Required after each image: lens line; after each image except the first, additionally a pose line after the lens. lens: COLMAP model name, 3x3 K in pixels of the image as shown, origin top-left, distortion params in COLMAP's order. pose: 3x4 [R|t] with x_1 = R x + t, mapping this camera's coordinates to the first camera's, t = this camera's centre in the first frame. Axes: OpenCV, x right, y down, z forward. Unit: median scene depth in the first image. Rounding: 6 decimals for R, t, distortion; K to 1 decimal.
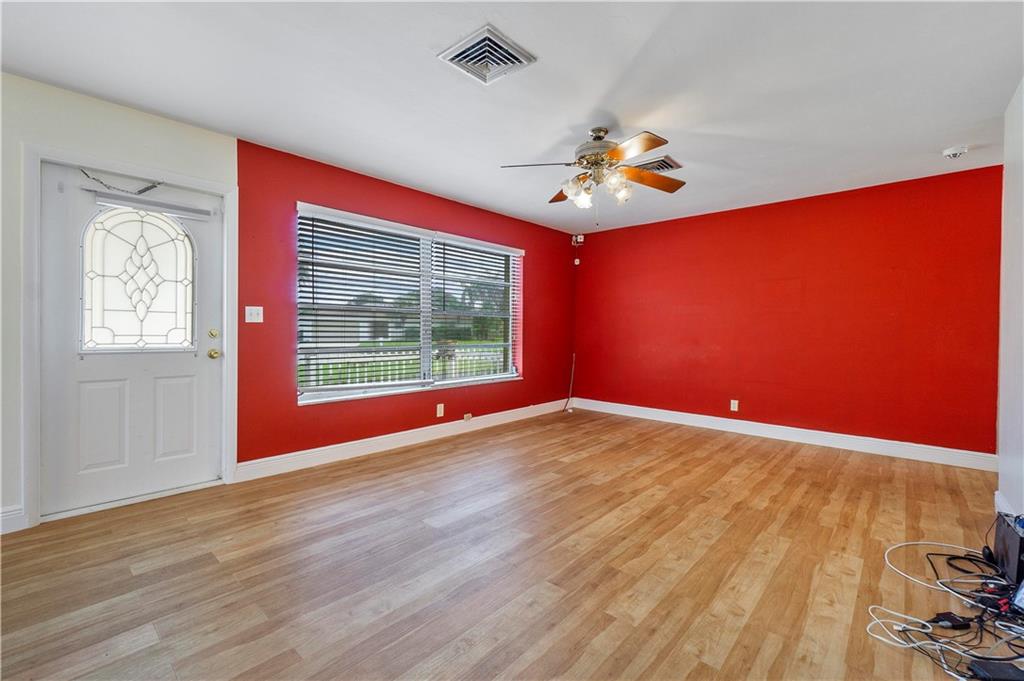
lens RADIAL K [[439.3, 0, 501.6], [0, 439.3, 337.6], [0, 0, 1]] dist [-0.007432, 0.001450]
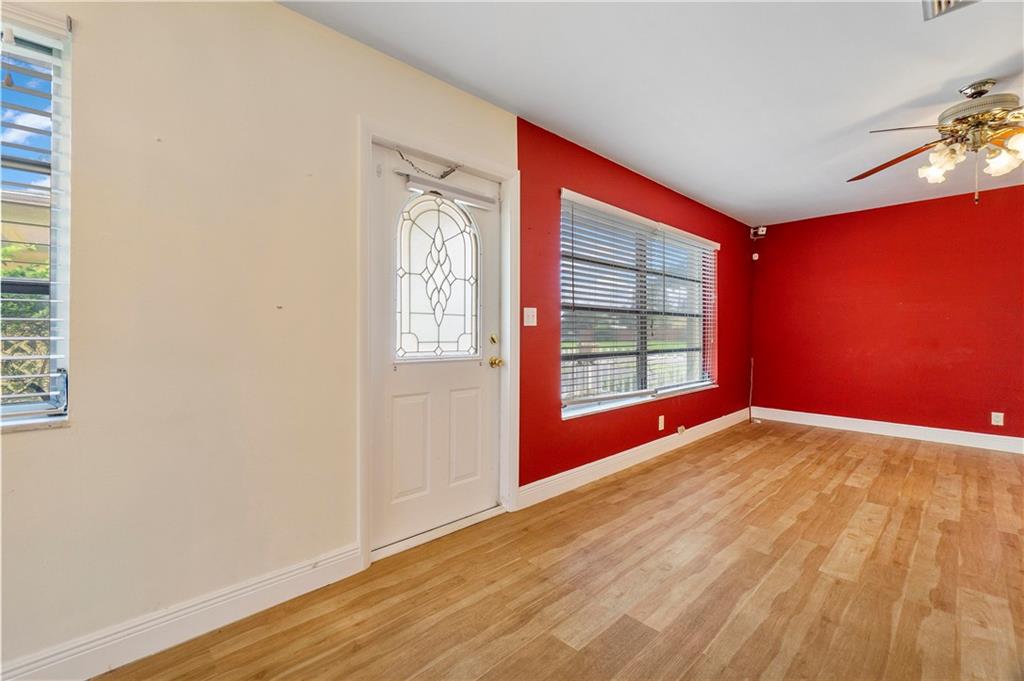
lens RADIAL K [[439.3, 0, 503.7], [0, 439.3, 335.3], [0, 0, 1]] dist [-0.007432, 0.001450]
pose [[0.997351, -0.006363, -0.072457, -0.570935], [0.005694, 0.999939, -0.009433, -0.008055], [0.072513, 0.008996, 0.997327, 0.126693]]
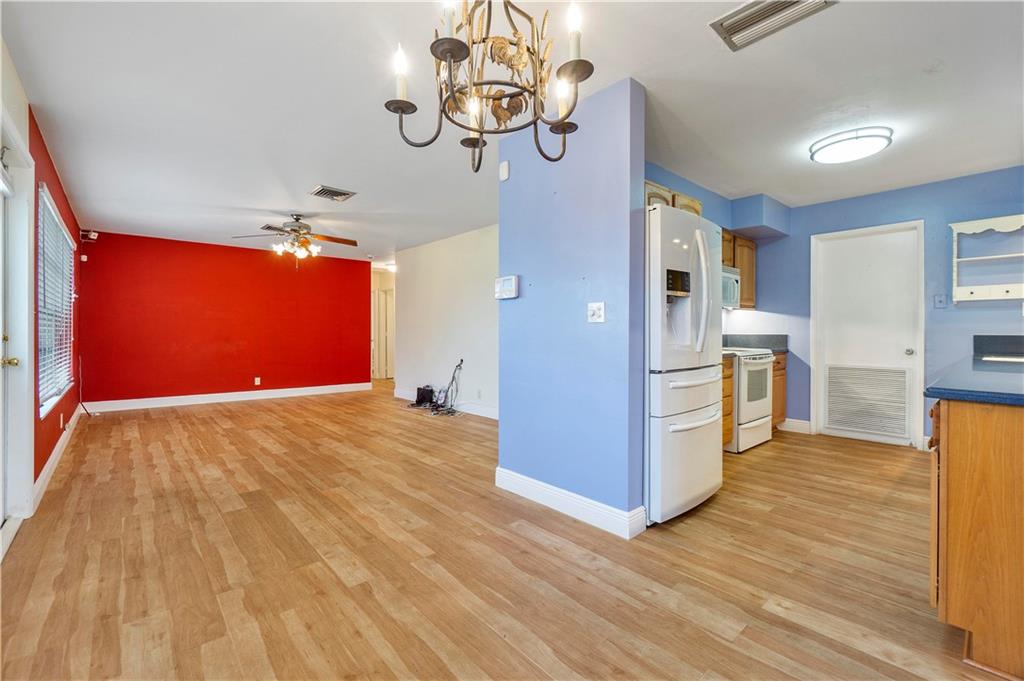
lens RADIAL K [[439.3, 0, 505.7], [0, 439.3, 337.0], [0, 0, 1]] dist [-0.007432, 0.001450]
pose [[0.101541, -0.016060, 0.994702, -1.345108], [0.014826, 0.999783, 0.014629, -0.007262], [-0.994721, 0.013262, 0.101757, 0.012080]]
